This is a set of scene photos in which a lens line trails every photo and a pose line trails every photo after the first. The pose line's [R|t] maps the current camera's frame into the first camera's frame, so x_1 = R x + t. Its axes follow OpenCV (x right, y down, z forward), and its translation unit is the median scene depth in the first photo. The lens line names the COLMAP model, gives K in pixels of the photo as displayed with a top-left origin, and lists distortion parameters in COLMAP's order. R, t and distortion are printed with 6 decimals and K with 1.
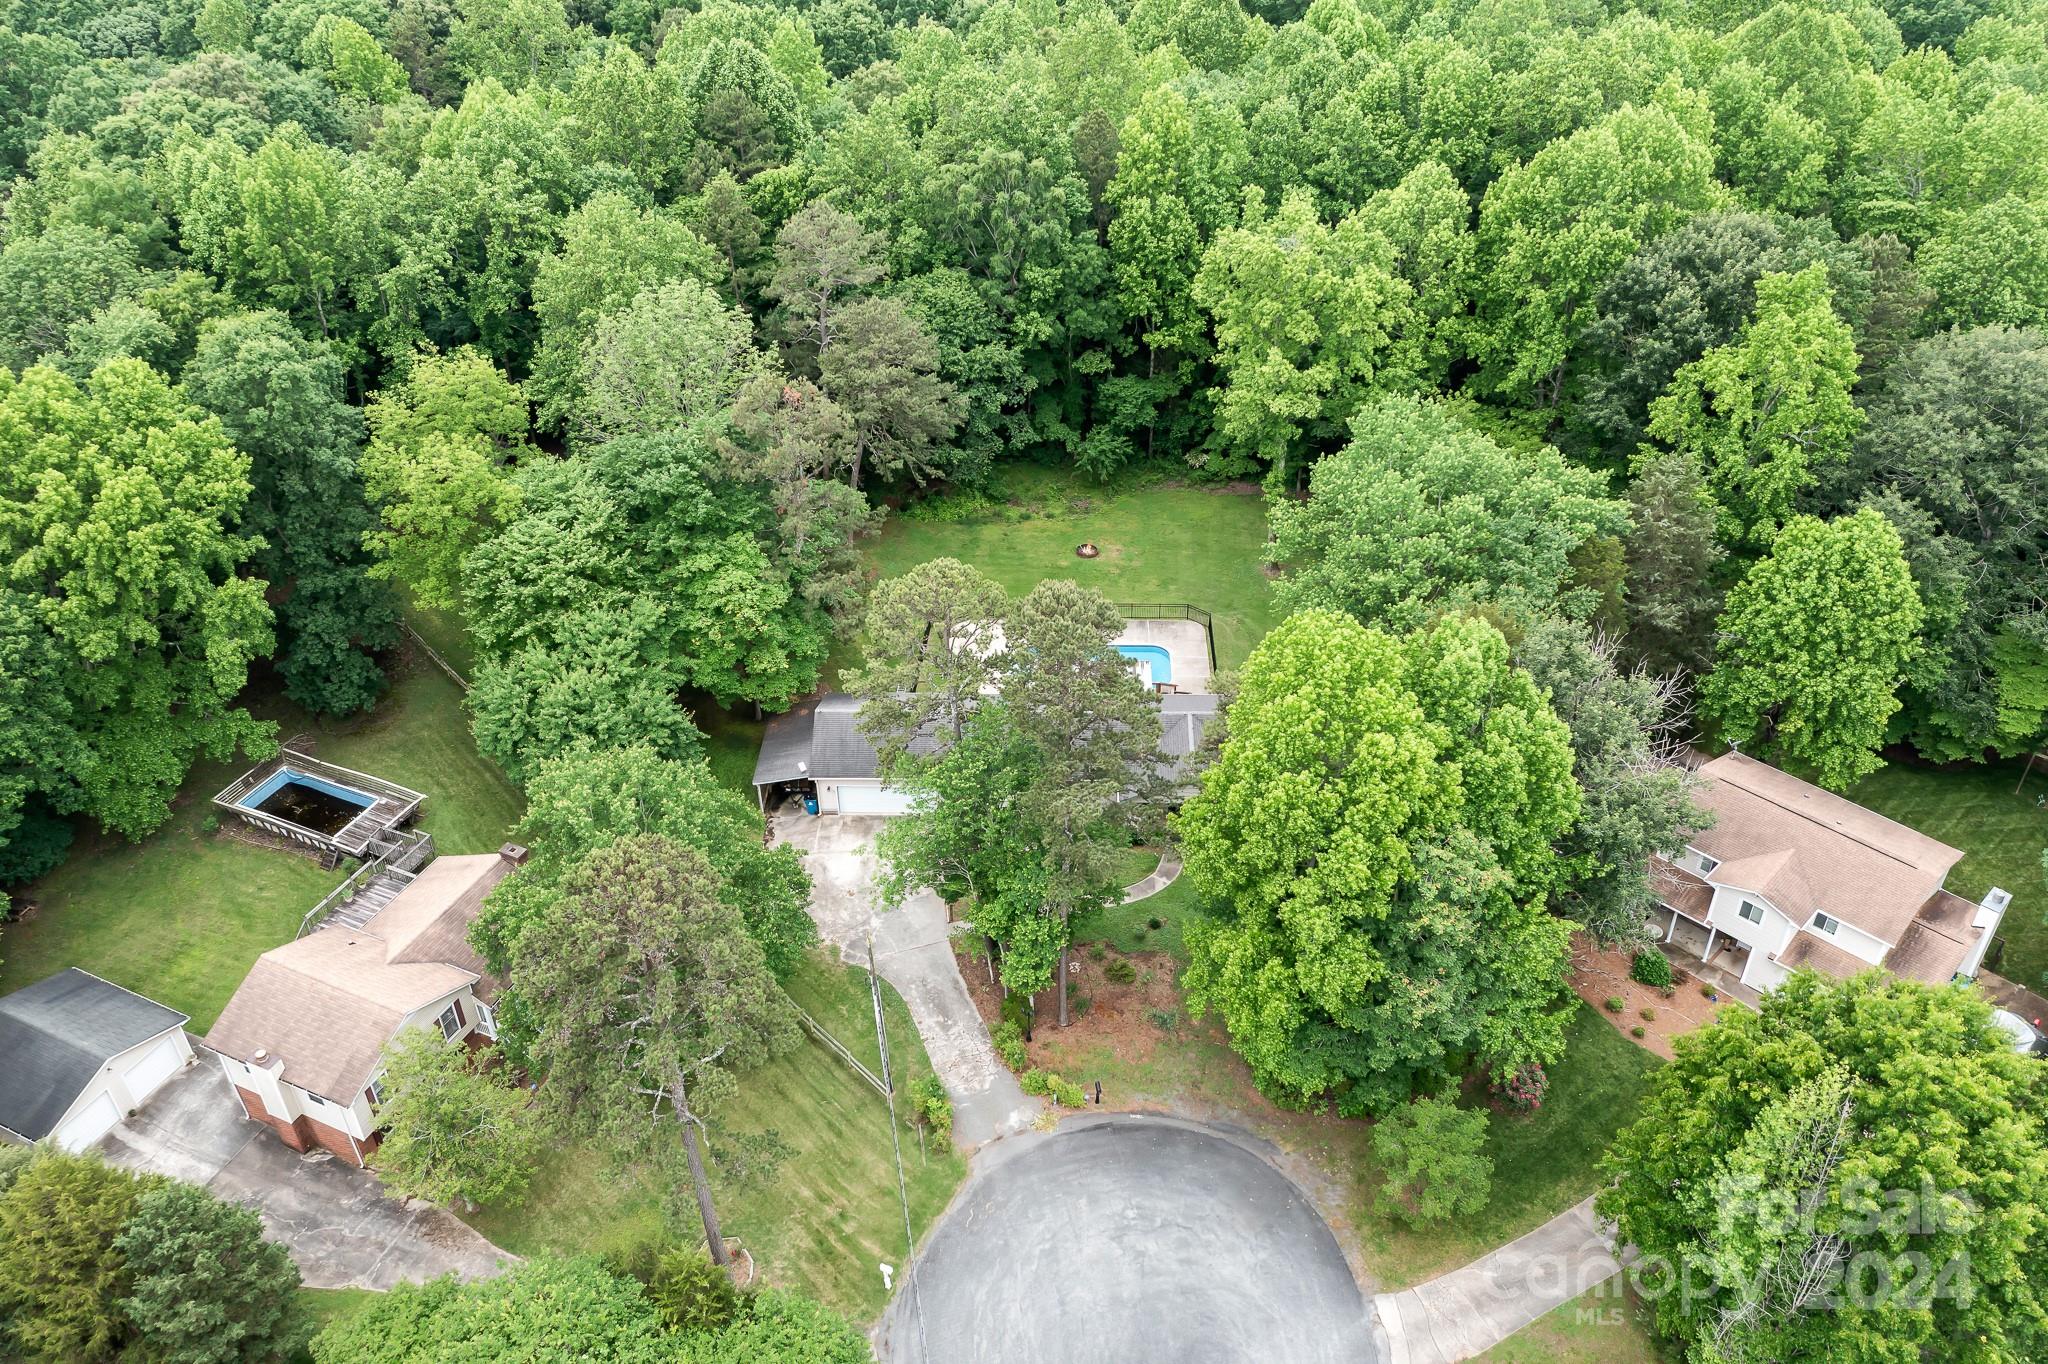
lens RADIAL K [[1620.1, 0, 1022.0], [0, 1620.1, 676.7], [0, 0, 1]] dist [-0.015635, 0.003364]
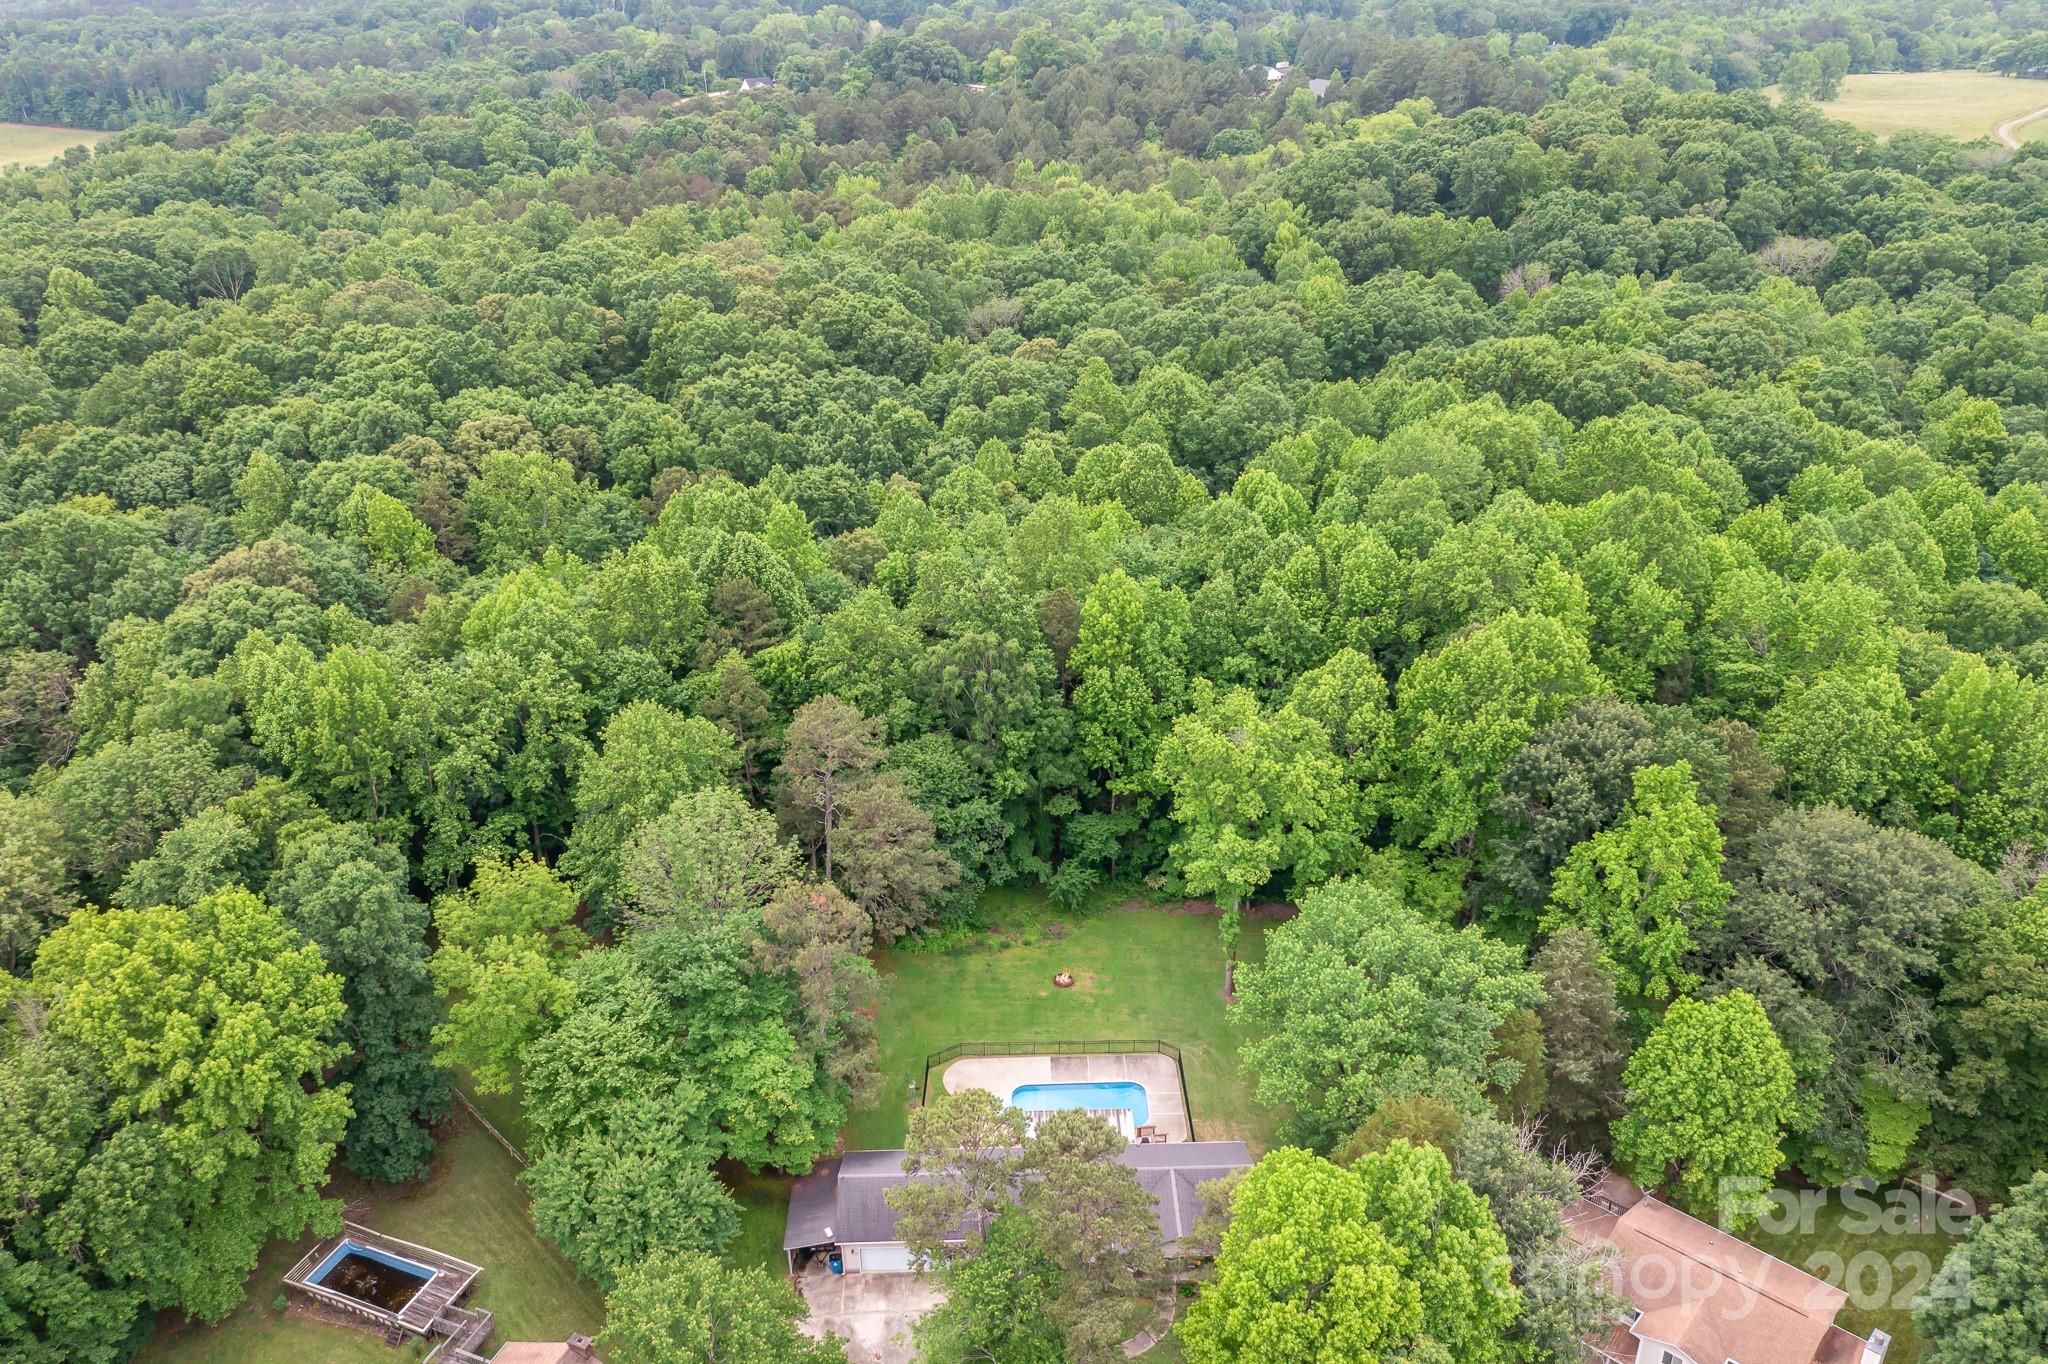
lens RADIAL K [[1620.1, 0, 1022.0], [0, 1620.1, 676.7], [0, 0, 1]] dist [-0.015635, 0.003364]
pose [[0.998650, -0.020332, 0.047807, -0.046054], [0.027599, 0.987270, -0.156640, -0.137380], [-0.044014, 0.157748, 0.986498, -0.155801]]
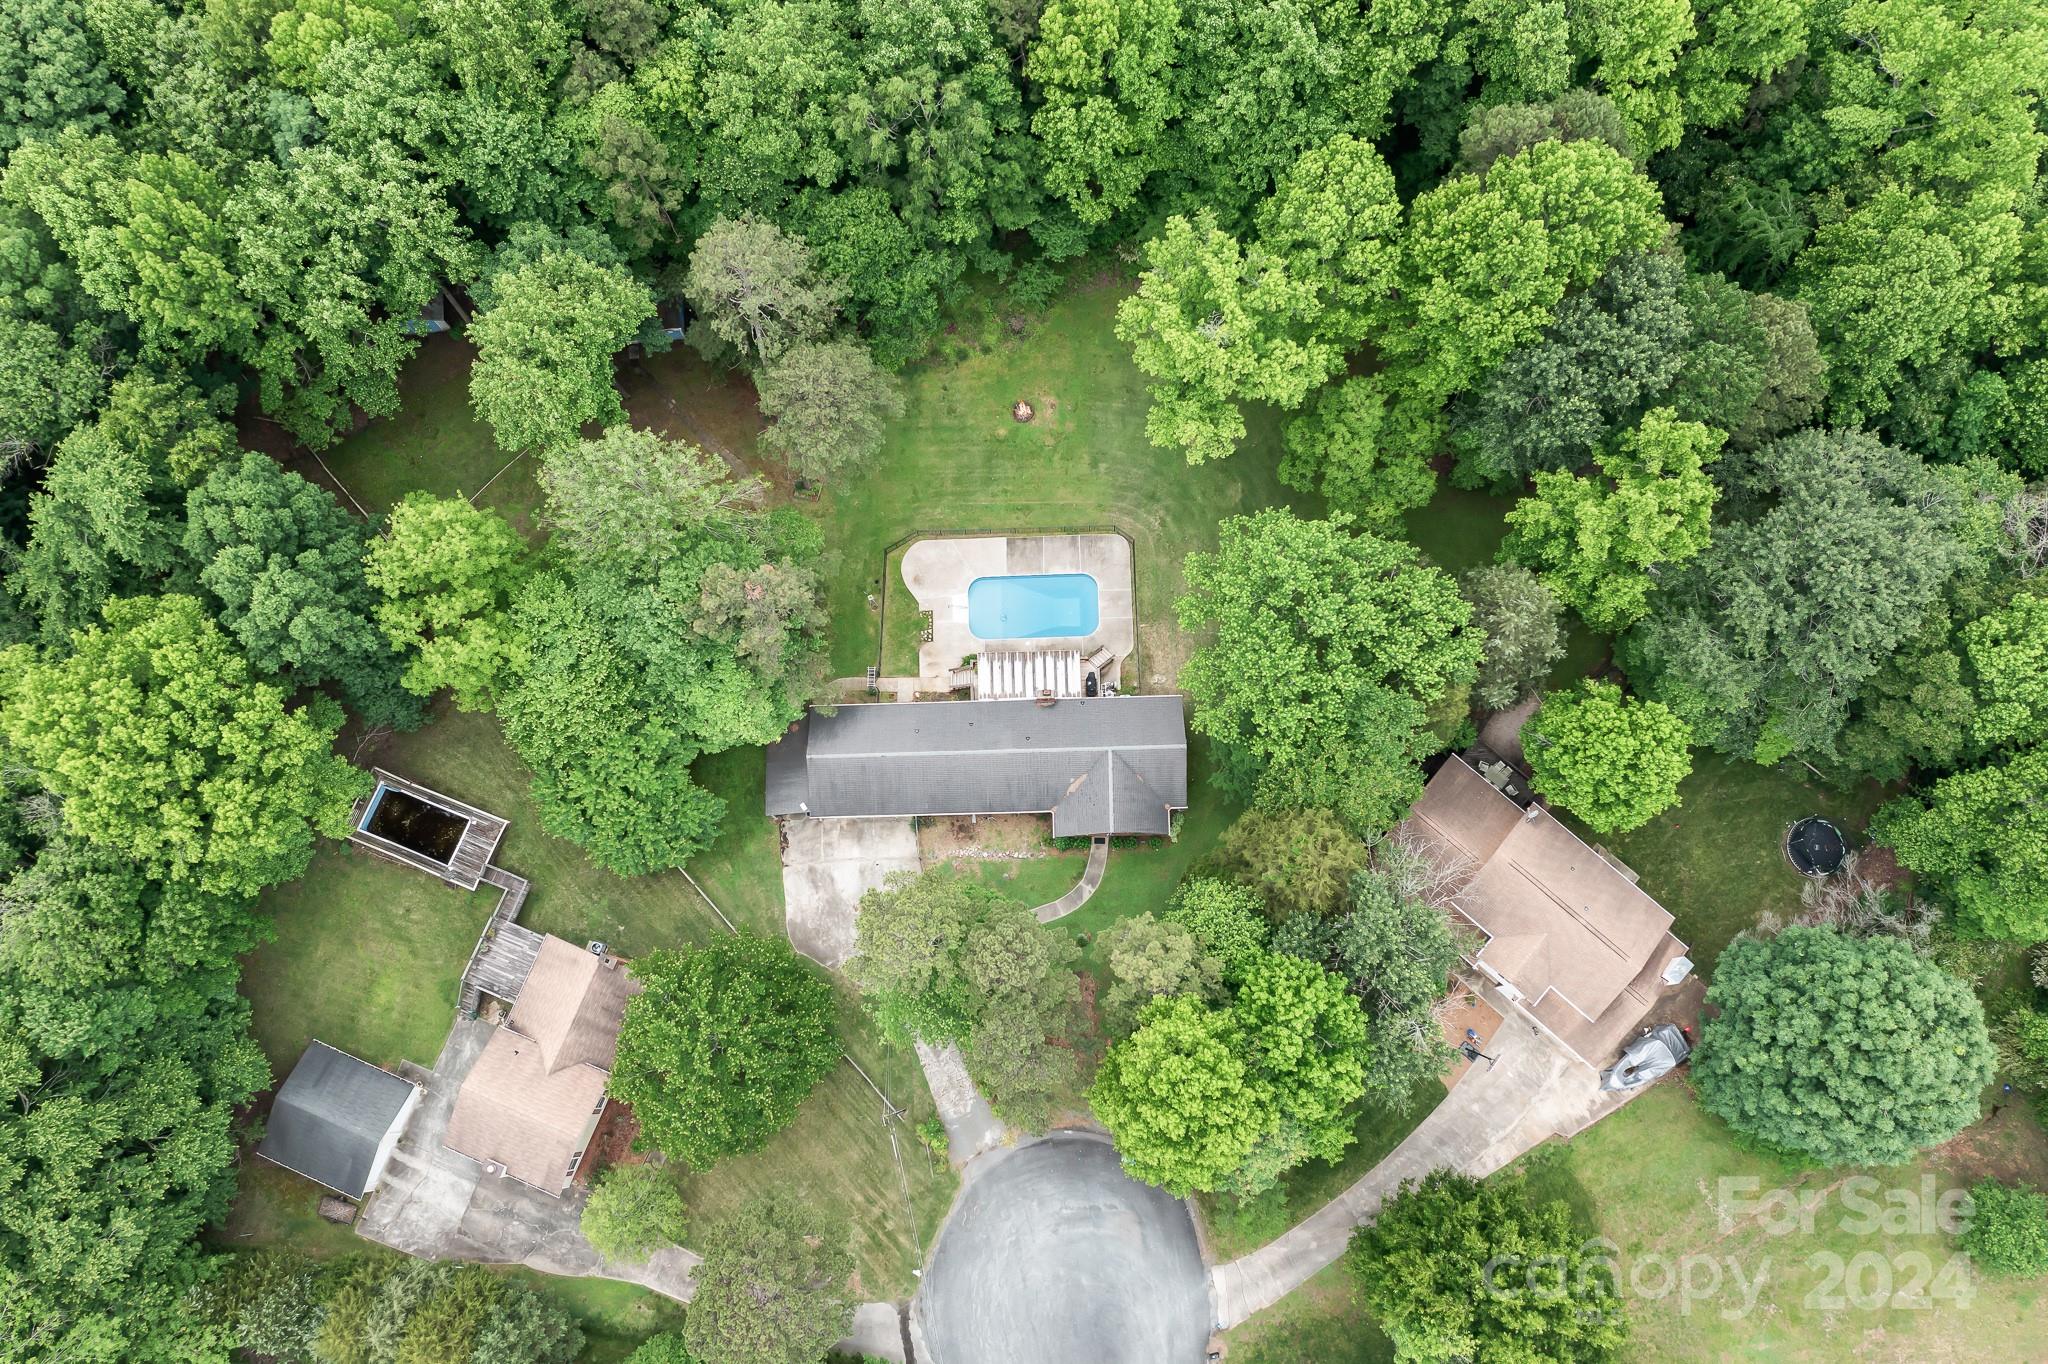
lens RADIAL K [[1620.1, 0, 1022.0], [0, 1620.1, 676.7], [0, 0, 1]] dist [-0.015635, 0.003364]
pose [[0.998613, -0.052638, -0.000900, 0.039050], [0.040320, 0.753703, 0.655977, -0.804592], [-0.033851, -0.655104, 0.754780, 0.103336]]
